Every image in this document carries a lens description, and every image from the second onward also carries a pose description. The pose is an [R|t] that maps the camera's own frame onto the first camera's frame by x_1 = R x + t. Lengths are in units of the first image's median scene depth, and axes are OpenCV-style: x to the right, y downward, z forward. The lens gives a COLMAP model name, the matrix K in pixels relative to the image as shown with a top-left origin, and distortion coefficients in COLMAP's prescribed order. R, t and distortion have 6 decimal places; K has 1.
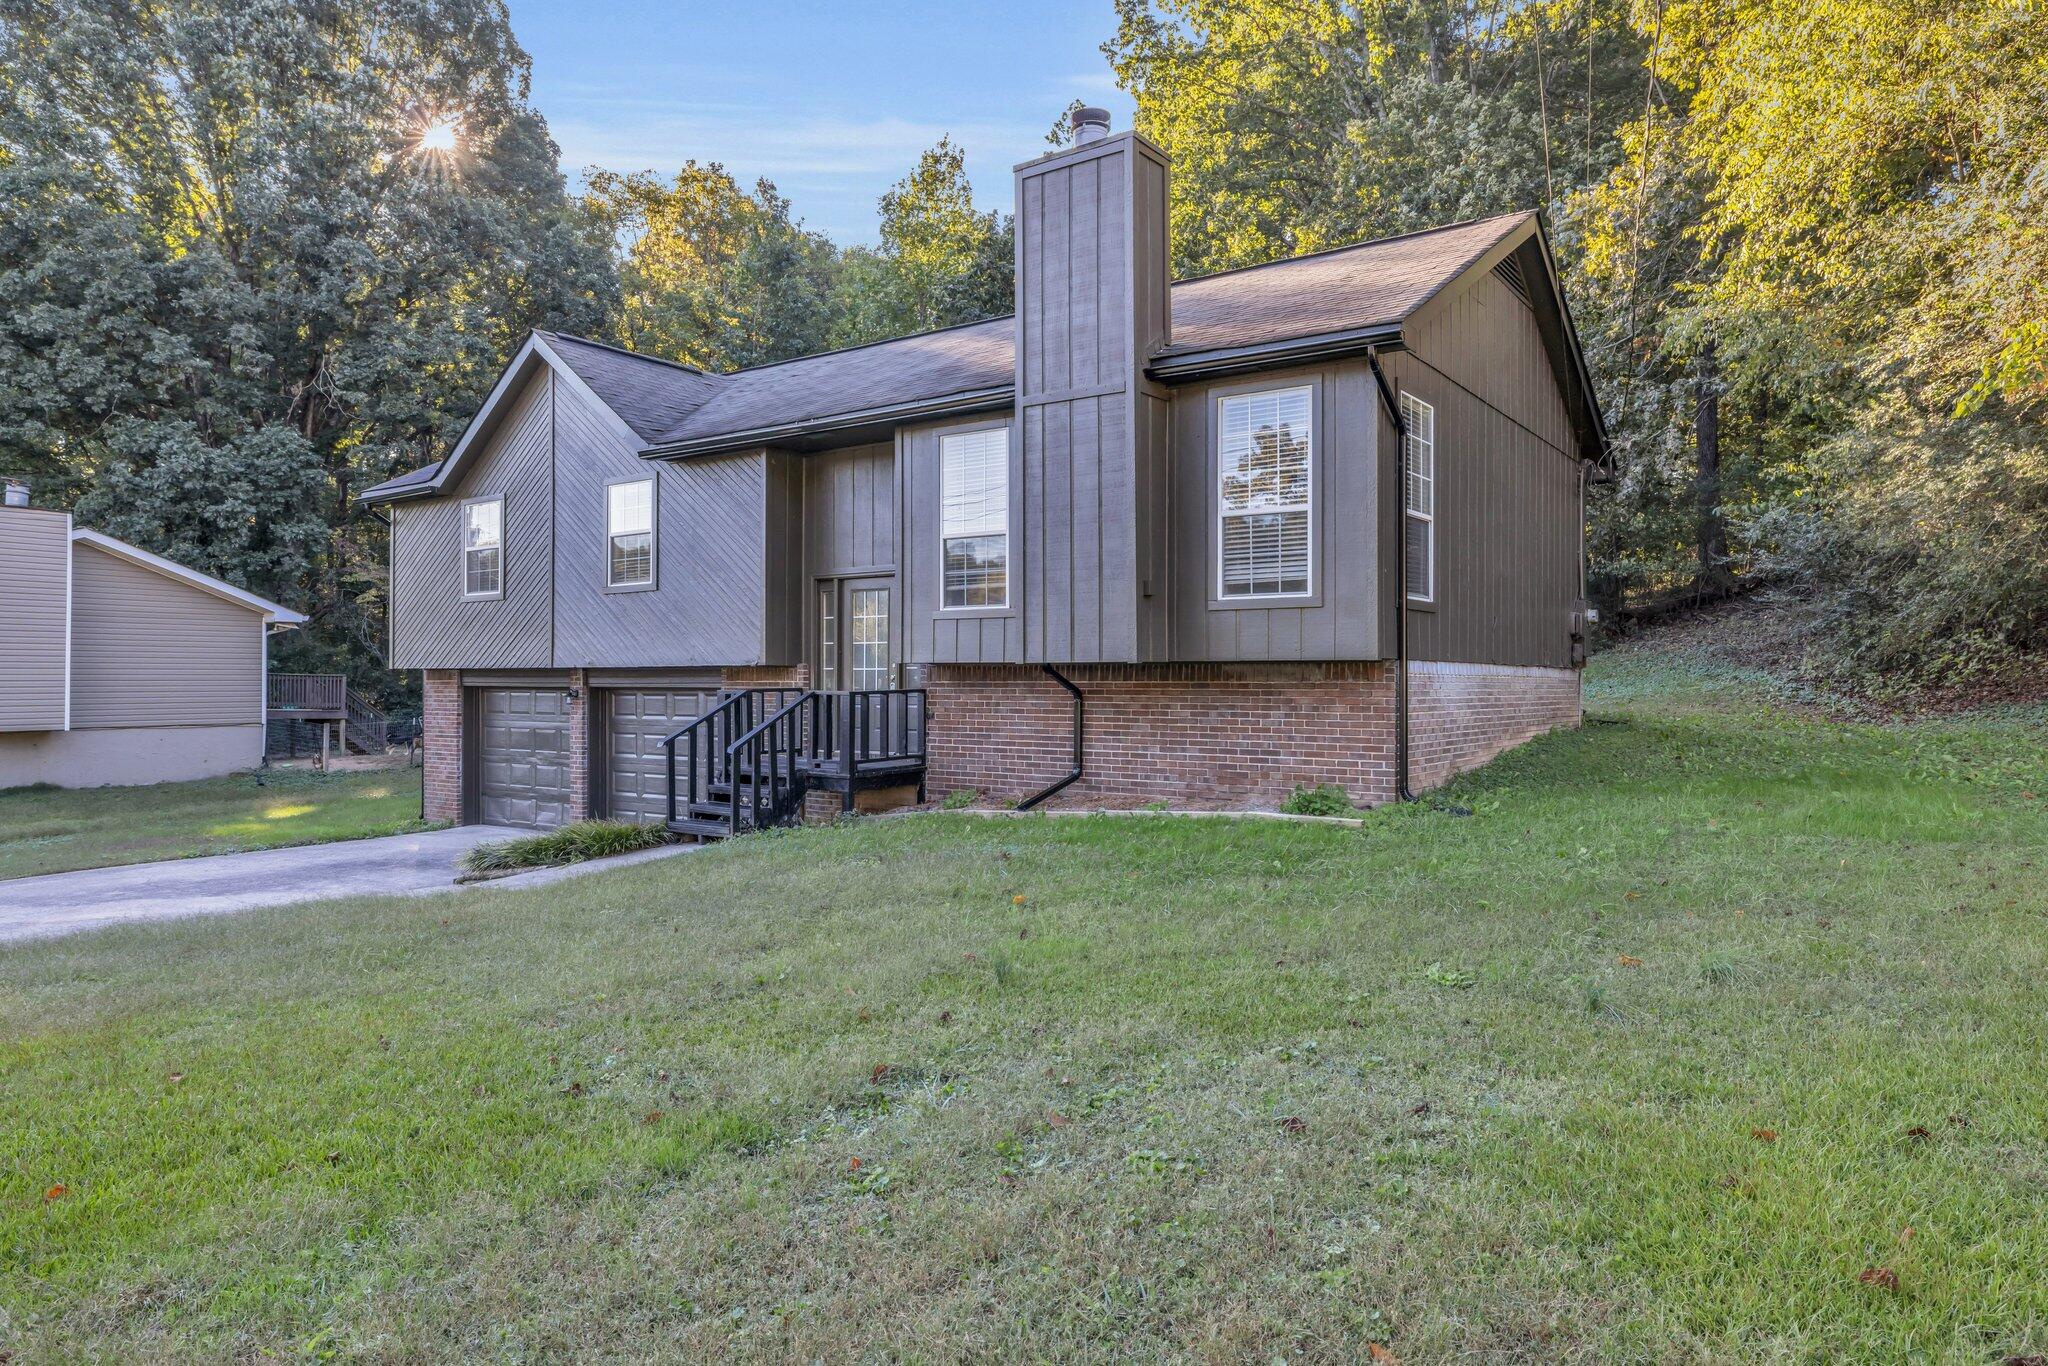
lens RADIAL K [[1289.7, 0, 1018.2], [0, 1289.7, 693.5], [0, 0, 1]] dist [-0.028082, -0.001673]
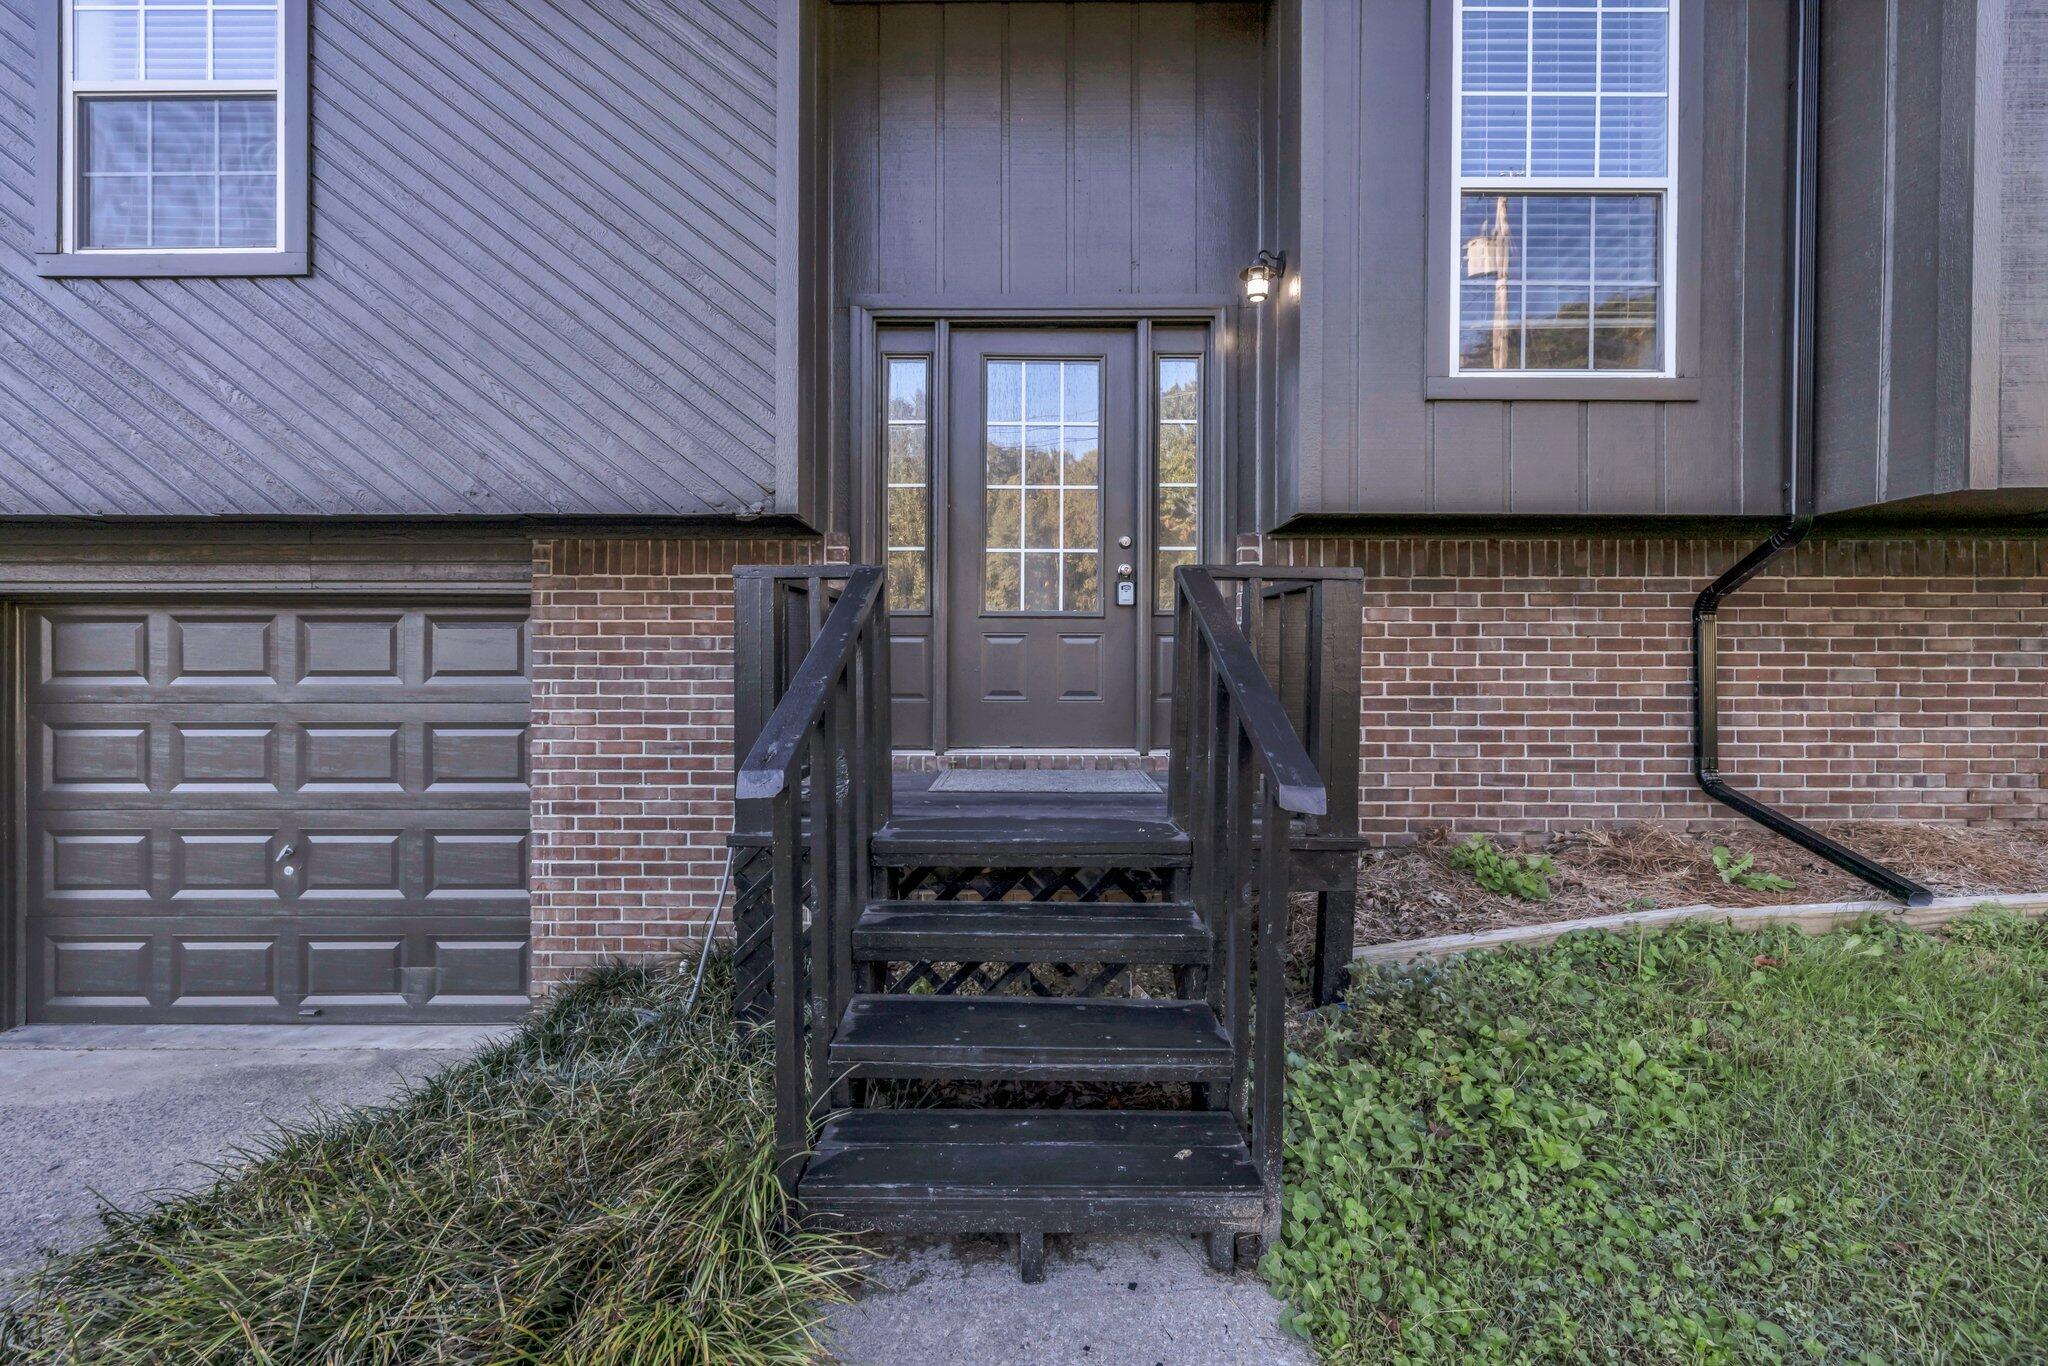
lens RADIAL K [[882.7, 0, 1028.8], [0, 882.7, 648.2], [0, 0, 1]] dist [-0.002928, -0.000418]
pose [[0.816391, -0.004966, 0.577478, -0.325859], [0.003600, 0.999987, 0.003510, 0.014138], [-0.577488, -0.000786, 0.816399, 0.896606]]
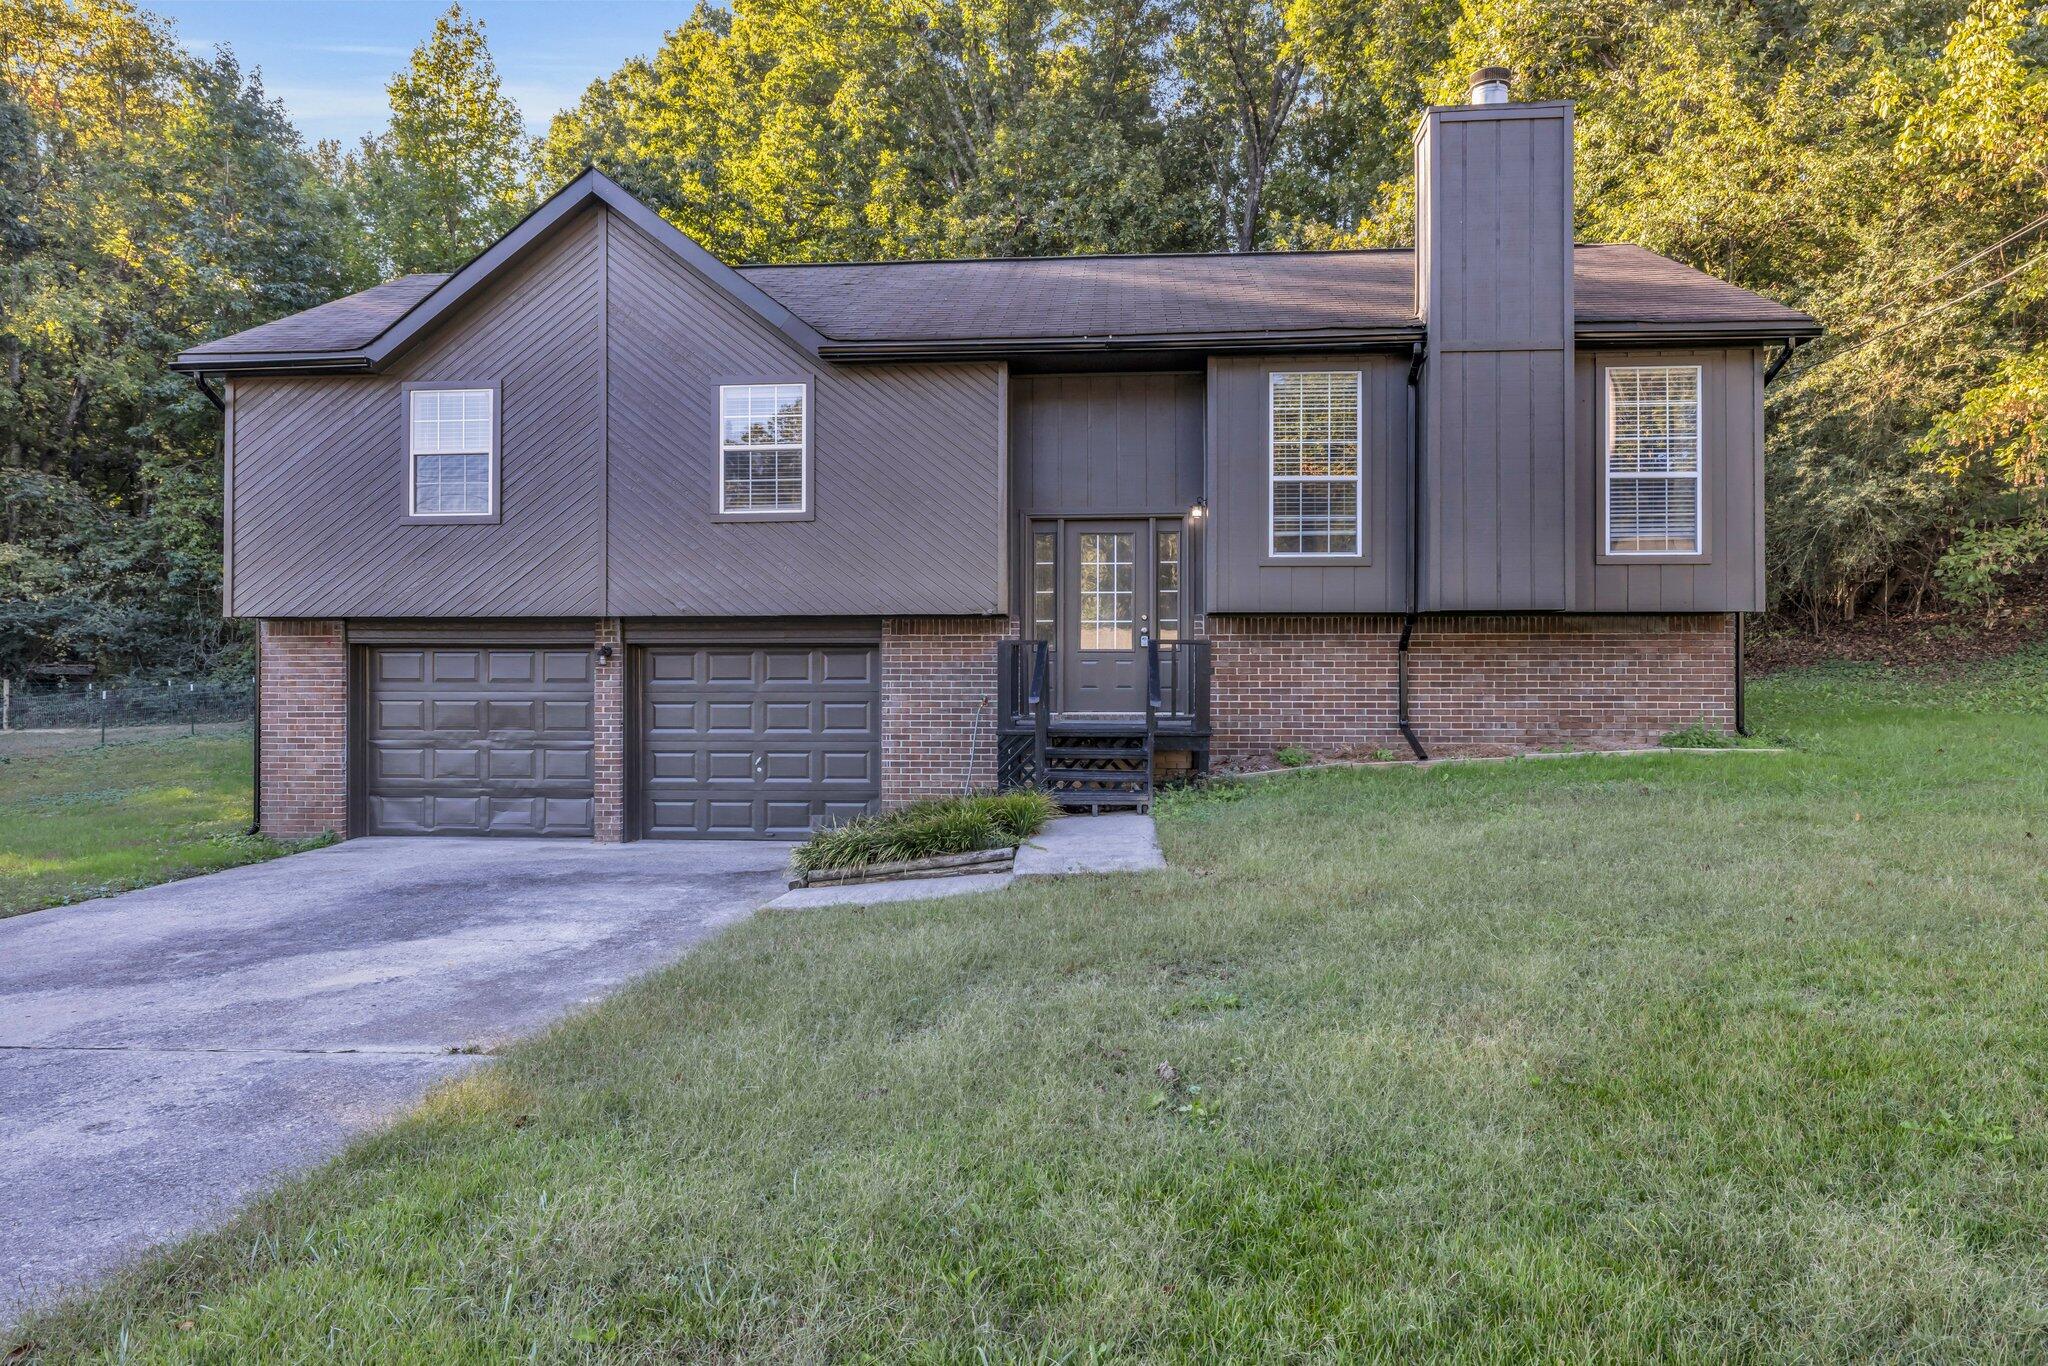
lens RADIAL K [[1289.7, 0, 1024.1], [0, 1289.7, 662.5], [0, 0, 1]] dist [-0.028082, -0.001673]
pose [[0.857779, -0.012281, 0.513872, -0.726792], [0.007090, 0.999902, 0.012060, -0.000727], [-0.513970, -0.006702, 0.857782, 0.299531]]
